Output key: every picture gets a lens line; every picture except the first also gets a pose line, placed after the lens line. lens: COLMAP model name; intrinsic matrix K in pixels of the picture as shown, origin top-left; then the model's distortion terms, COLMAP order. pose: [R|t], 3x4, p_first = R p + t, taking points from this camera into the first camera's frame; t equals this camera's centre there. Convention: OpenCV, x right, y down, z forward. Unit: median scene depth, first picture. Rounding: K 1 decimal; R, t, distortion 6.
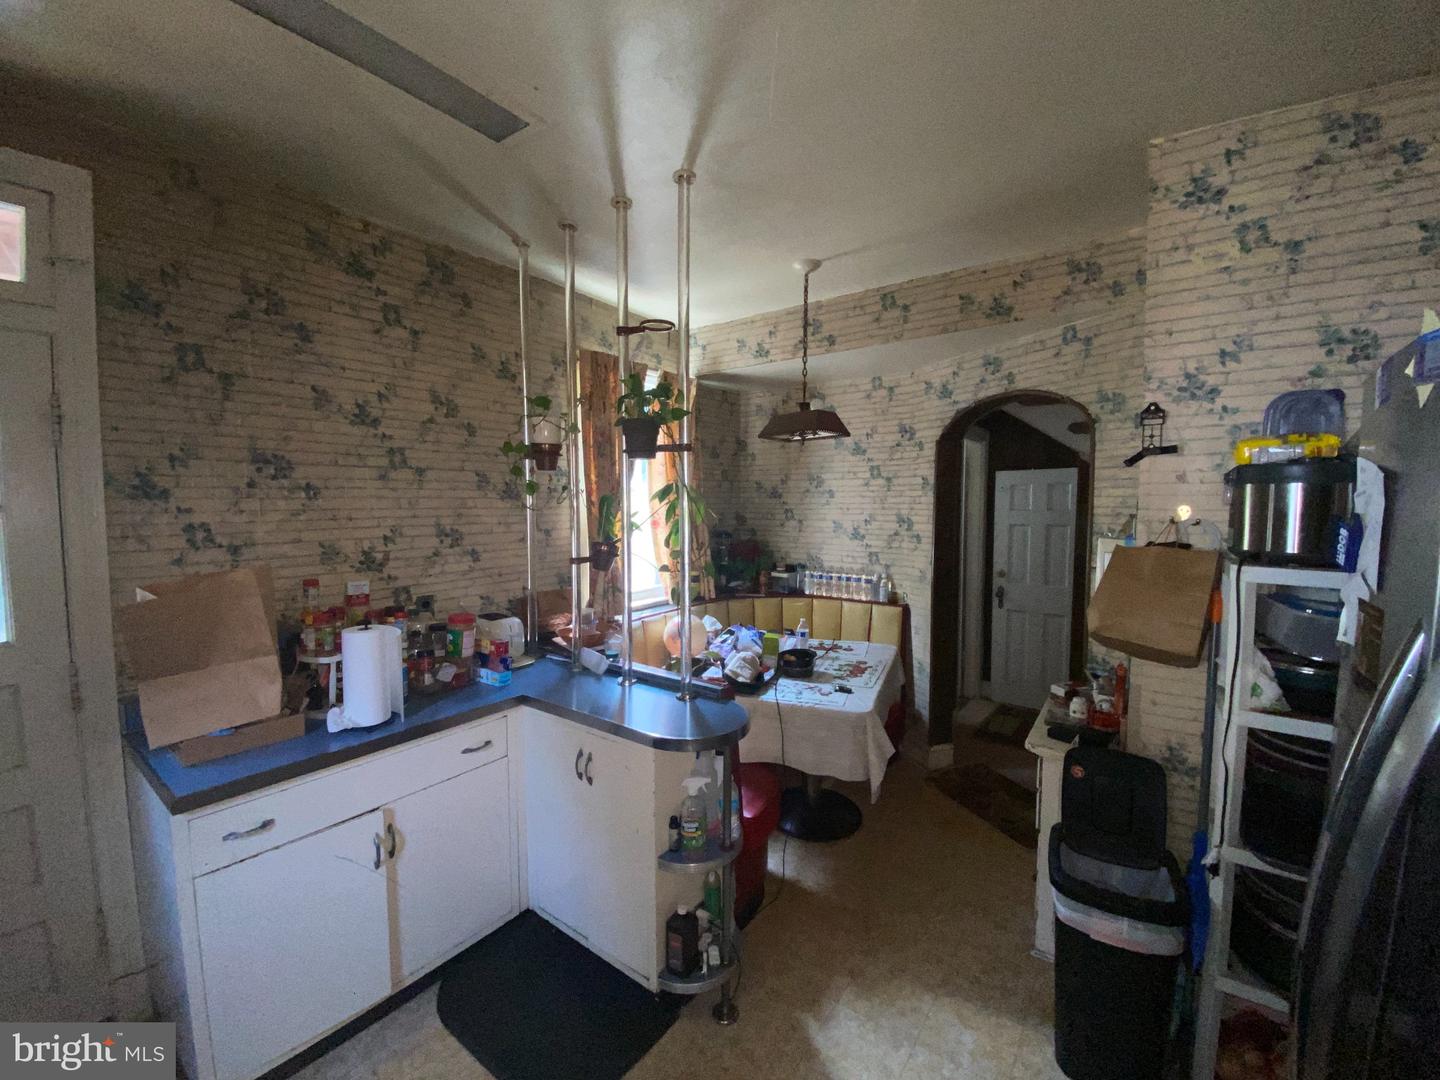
lens RADIAL K [[582.5, 0, 721.8], [0, 582.5, 539.6], [0, 0, 1]] dist [-0.010905, -0.000670]
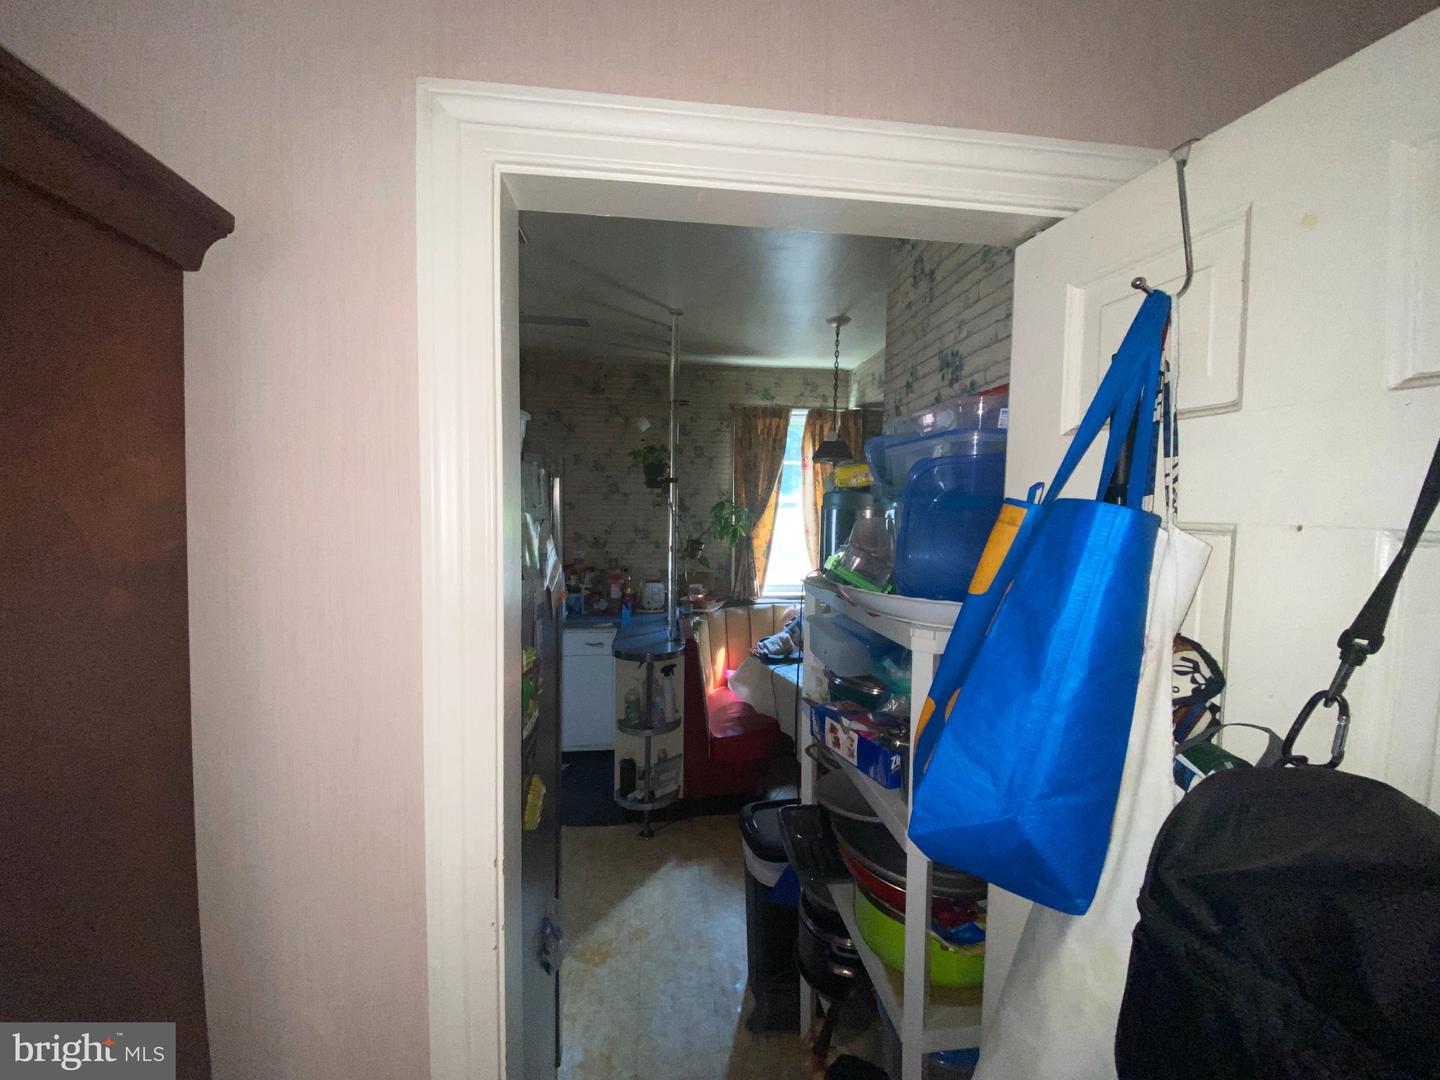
lens RADIAL K [[582.5, 0, 722.0], [0, 582.5, 541.0], [0, 0, 1]] dist [-0.010905, -0.000670]
pose [[0.660903, 0.054865, -0.748463, 1.102683], [-0.066749, 0.997669, 0.014192, -0.023487], [0.747497, 0.040580, 0.663025, 0.050266]]
